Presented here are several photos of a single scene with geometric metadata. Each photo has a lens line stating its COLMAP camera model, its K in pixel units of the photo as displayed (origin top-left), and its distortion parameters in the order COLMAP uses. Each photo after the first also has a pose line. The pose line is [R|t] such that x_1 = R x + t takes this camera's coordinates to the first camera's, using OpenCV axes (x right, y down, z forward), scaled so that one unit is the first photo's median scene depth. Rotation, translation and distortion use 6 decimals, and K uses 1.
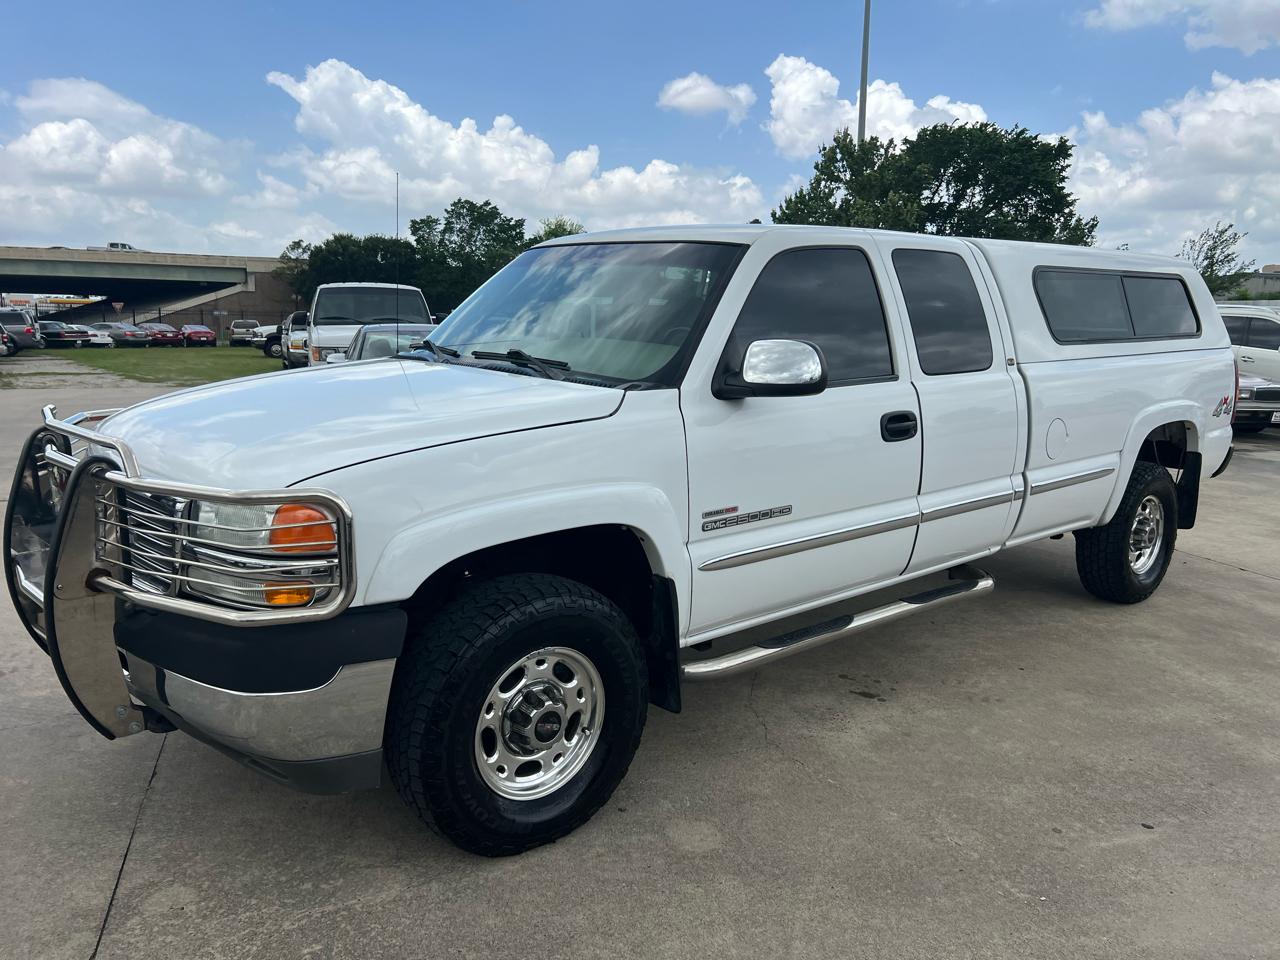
lens RADIAL K [[974.2, 0, 642.9], [0, 974.2, 466.6], [0, 0, 1]] dist [0.034684, -0.044151]
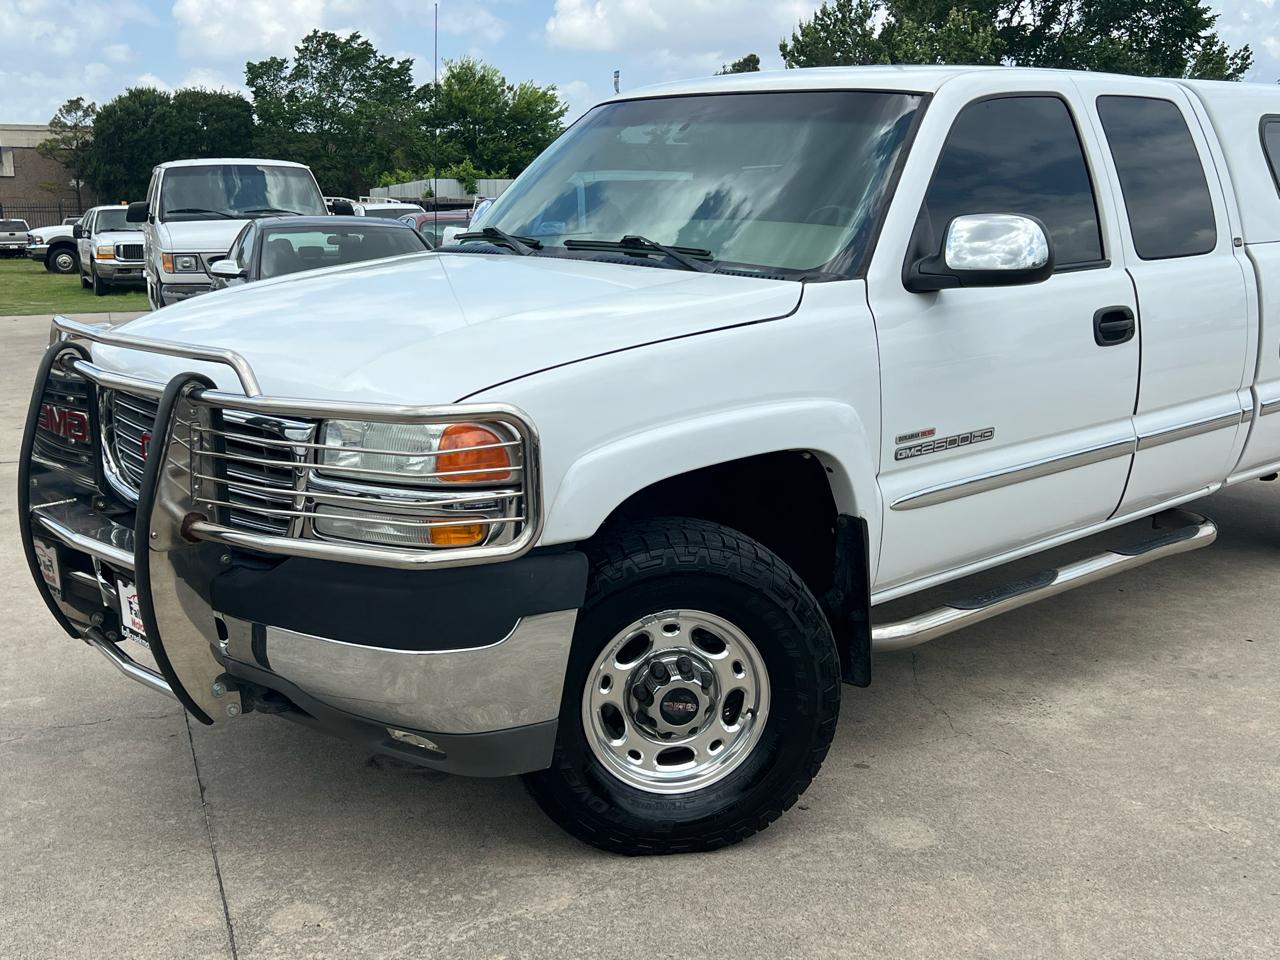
lens RADIAL K [[1418.2, 0, 634.9], [0, 1418.2, 488.2], [0, 0, 1]] dist [0.029275, 0.000000]
pose [[0.999079, -0.027700, 0.032756, -0.141243], [0.026153, 0.998564, 0.046755, 0.021986], [-0.034004, -0.045855, 0.998369, -0.110928]]
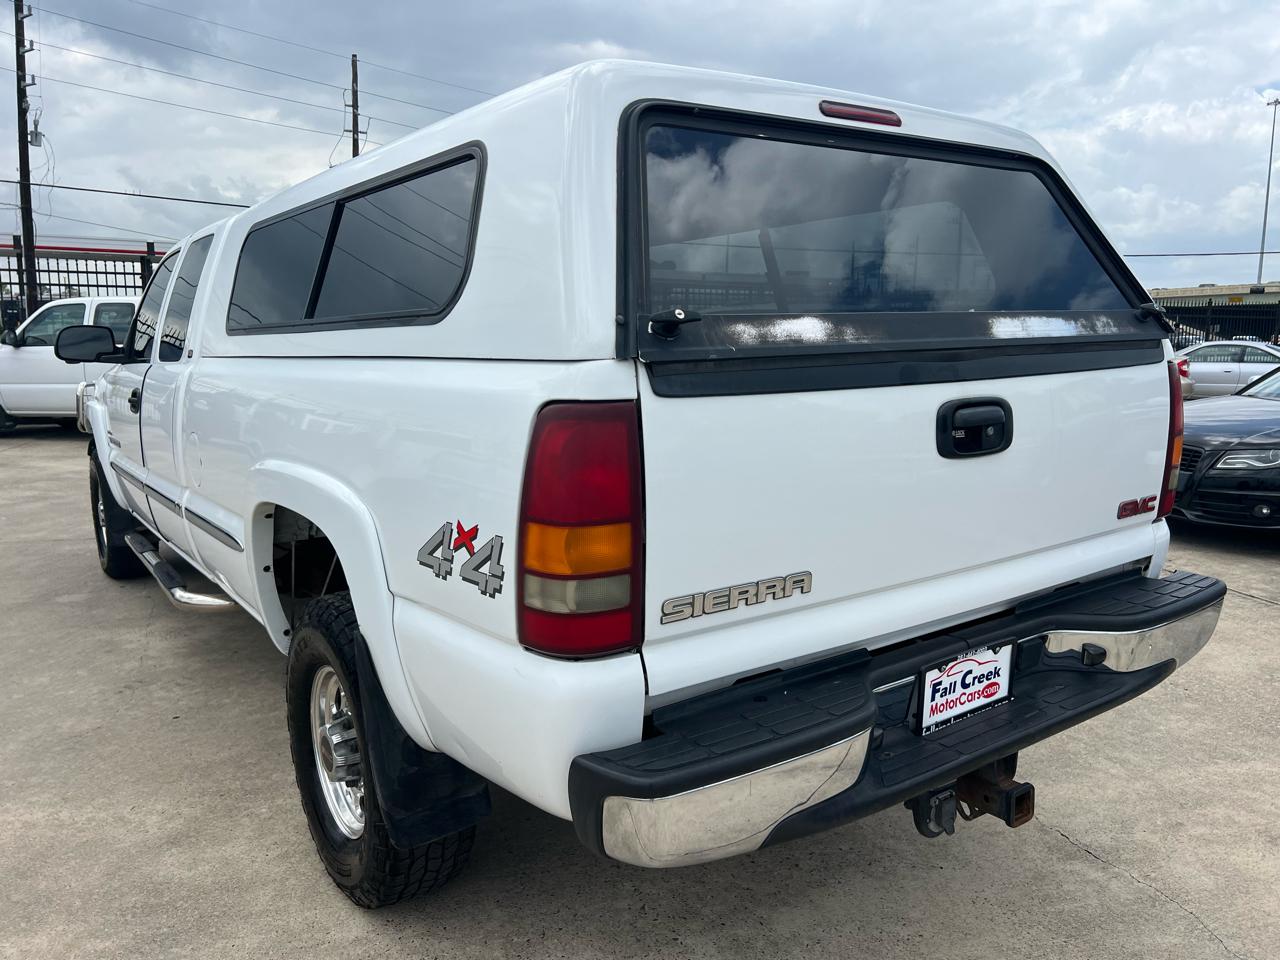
lens RADIAL K [[974.2, 0, 638.4], [0, 974.2, 474.6], [0, 0, 1]] dist [0.034684, -0.044151]
pose [[-0.087525, 0.128420, -0.987850, 1.227578], [-0.152074, 0.978310, 0.140654, -0.187953], [0.984486, 0.162537, -0.066098, 1.497811]]
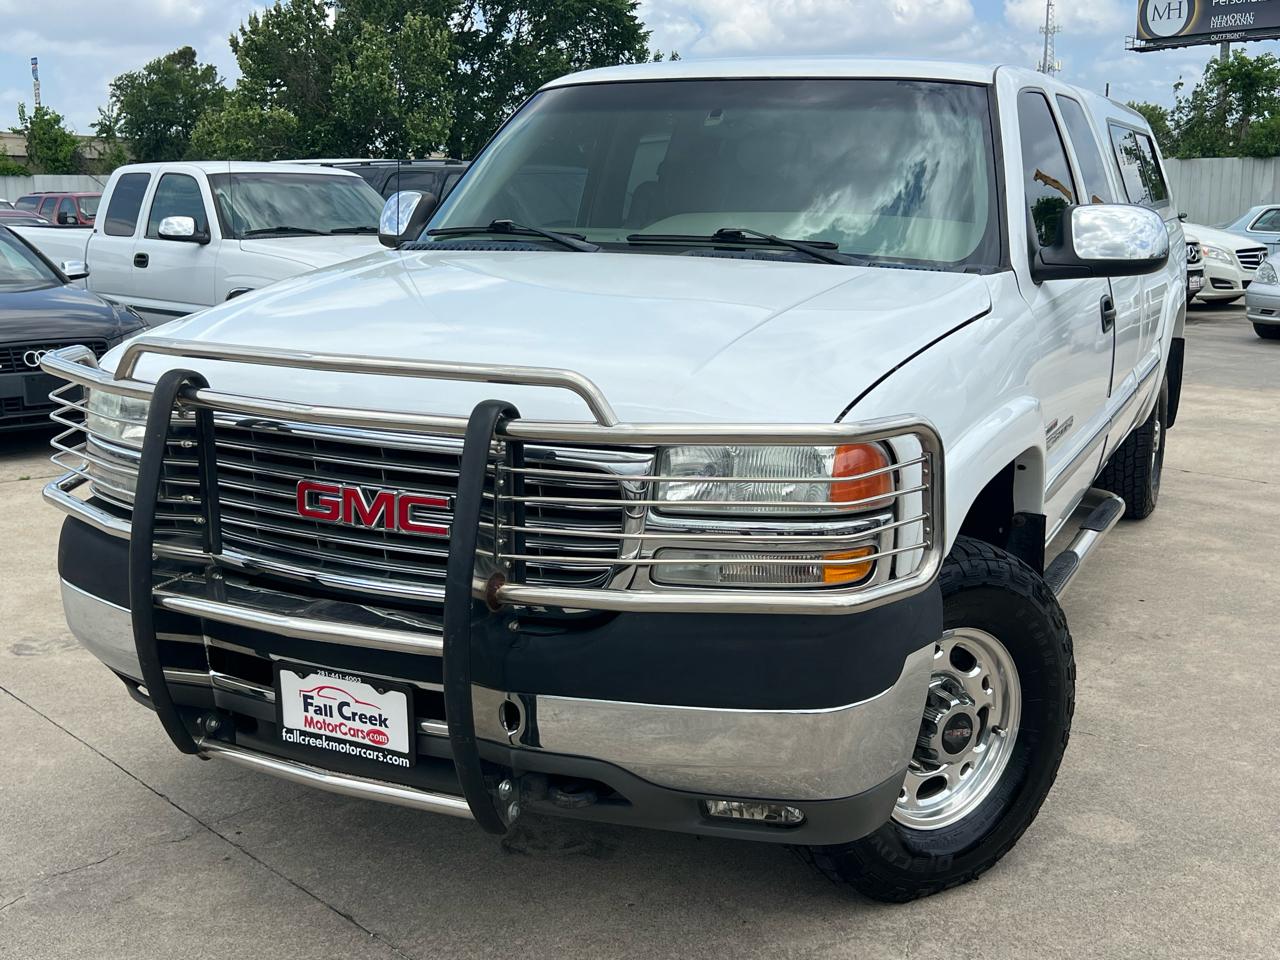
lens RADIAL K [[1418.2, 0, 637.9], [0, 1418.2, 476.2], [0, 0, 1]] dist [0.029275, 0.000000]
pose [[0.907912, -0.097477, 0.407668, -0.523852], [0.080342, 0.995020, 0.058990, -0.006827], [-0.411388, -0.020804, 0.911223, 0.069668]]
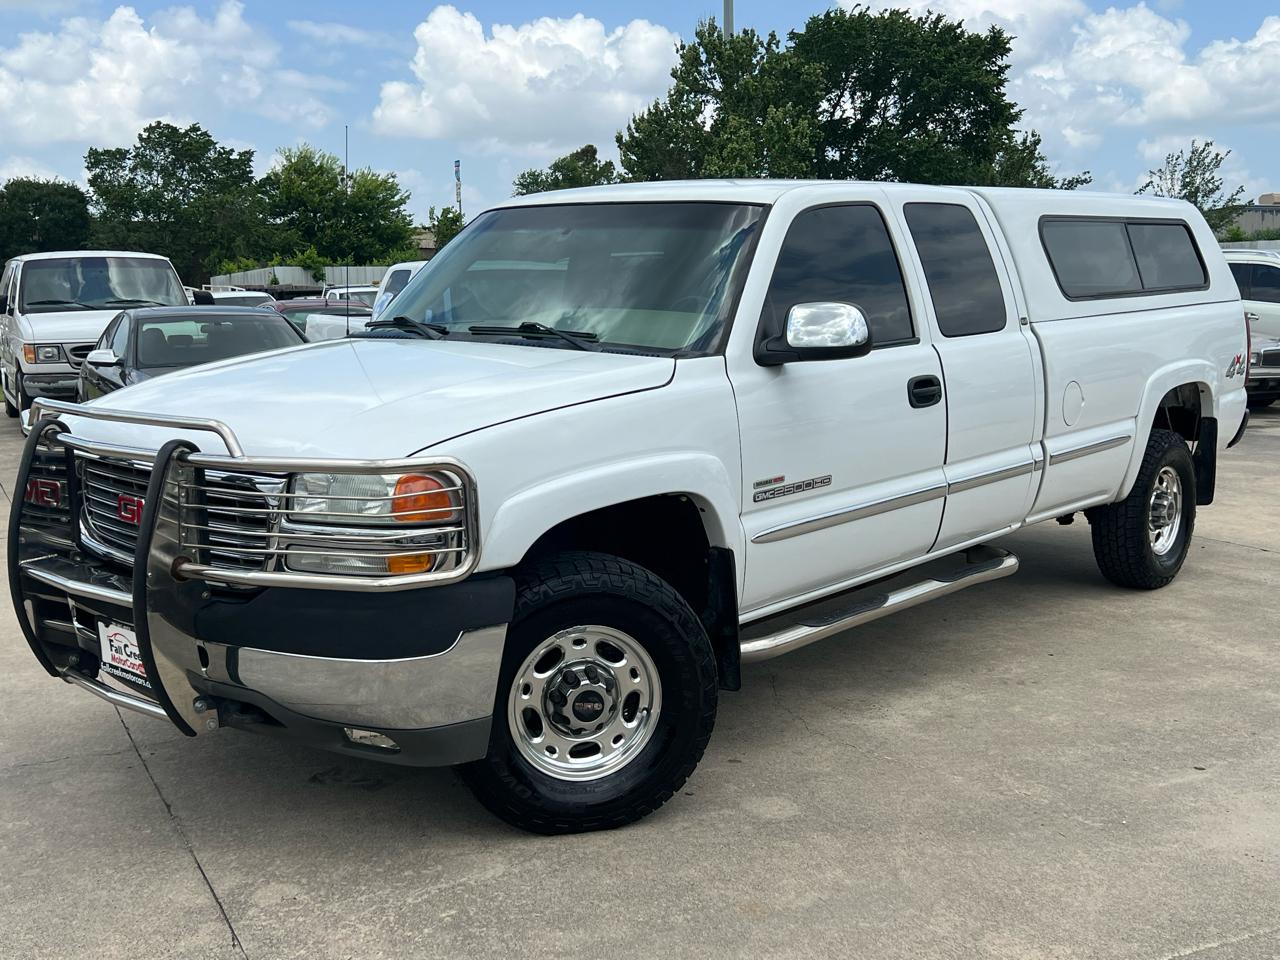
lens RADIAL K [[1418.2, 0, 638.6], [0, 1418.2, 487.5], [0, 0, 1]] dist [0.029275, 0.000000]
pose [[0.988180, -0.051301, 0.144457, -0.190227], [0.052878, 0.998576, -0.007099, 0.041645], [-0.143887, 0.014654, 0.989486, -0.281270]]
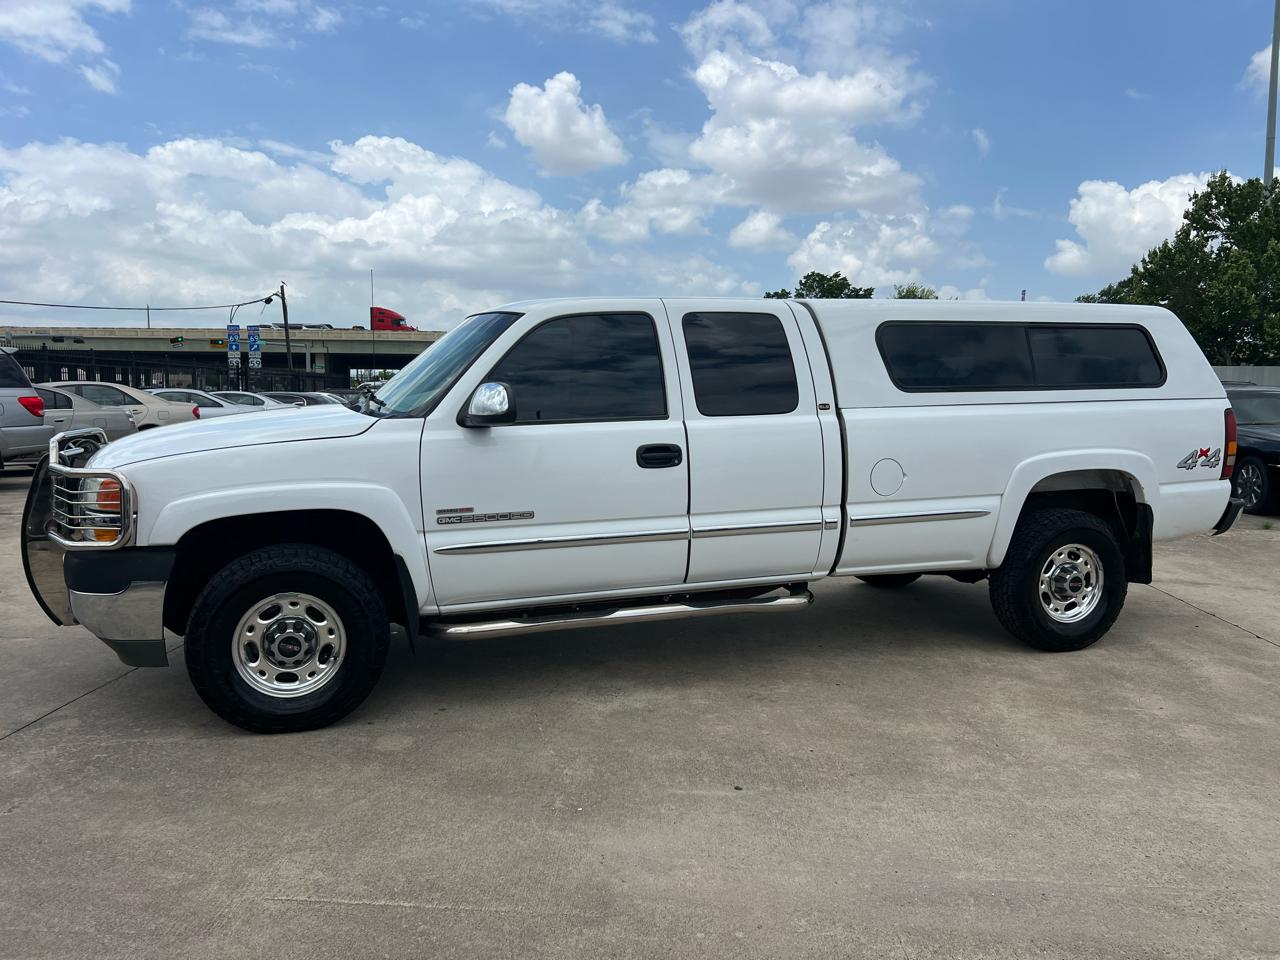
lens RADIAL K [[974.2, 0, 641.8], [0, 974.2, 477.4], [0, 0, 1]] dist [0.034684, -0.044151]
pose [[0.930489, 0.025060, -0.365460, 0.611573], [-0.046448, 0.997676, -0.049848, 0.041922], [0.363362, 0.063358, 0.929491, -0.120025]]
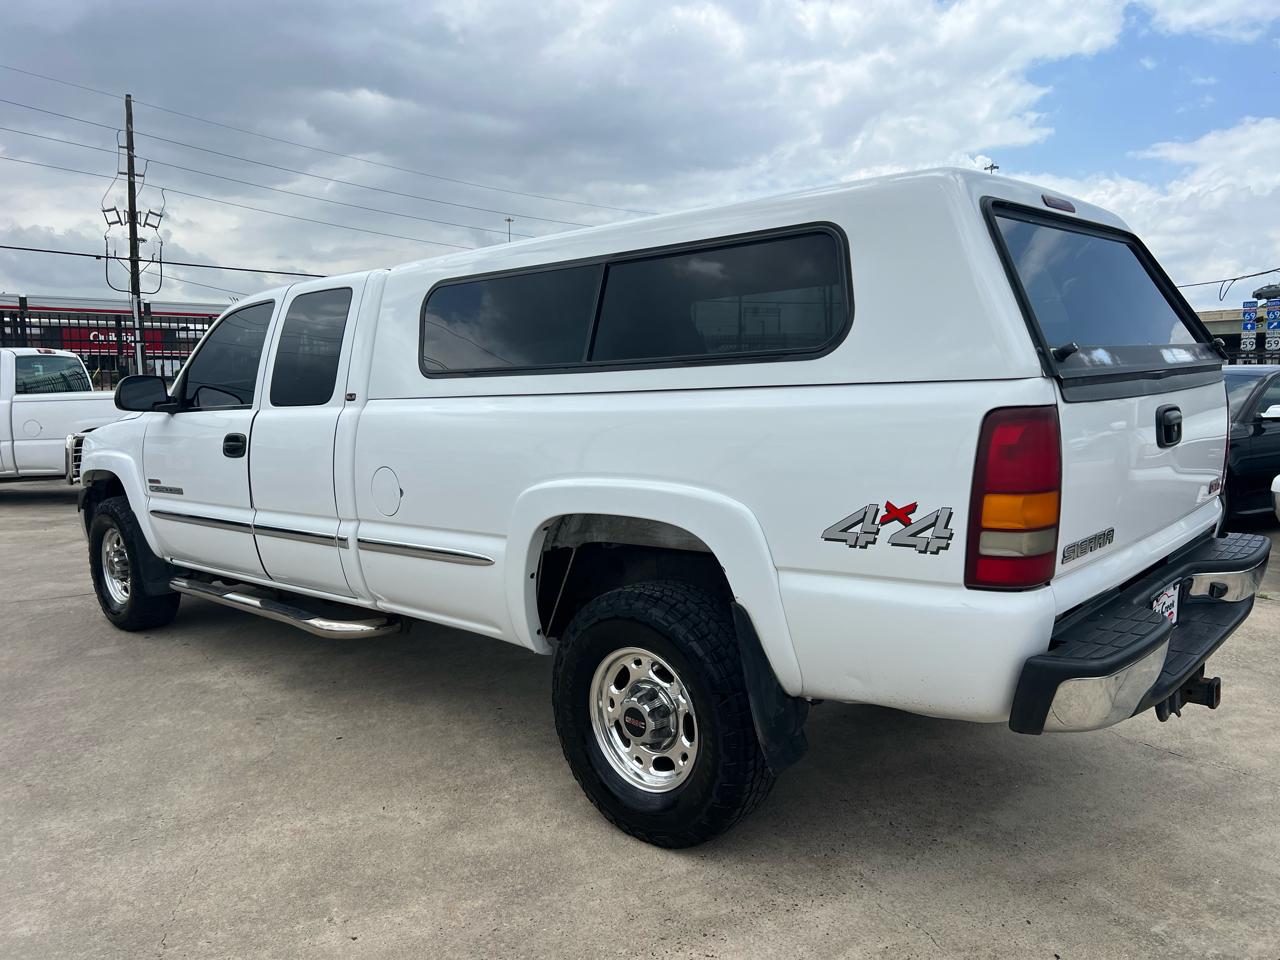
lens RADIAL K [[974.2, 0, 627.5], [0, 974.2, 474.0], [0, 0, 1]] dist [0.034684, -0.044151]
pose [[0.122217, 0.080837, -0.989206, 1.361218], [-0.129887, 0.989409, 0.064806, -0.132125], [0.983968, 0.120565, 0.131422, 1.178698]]
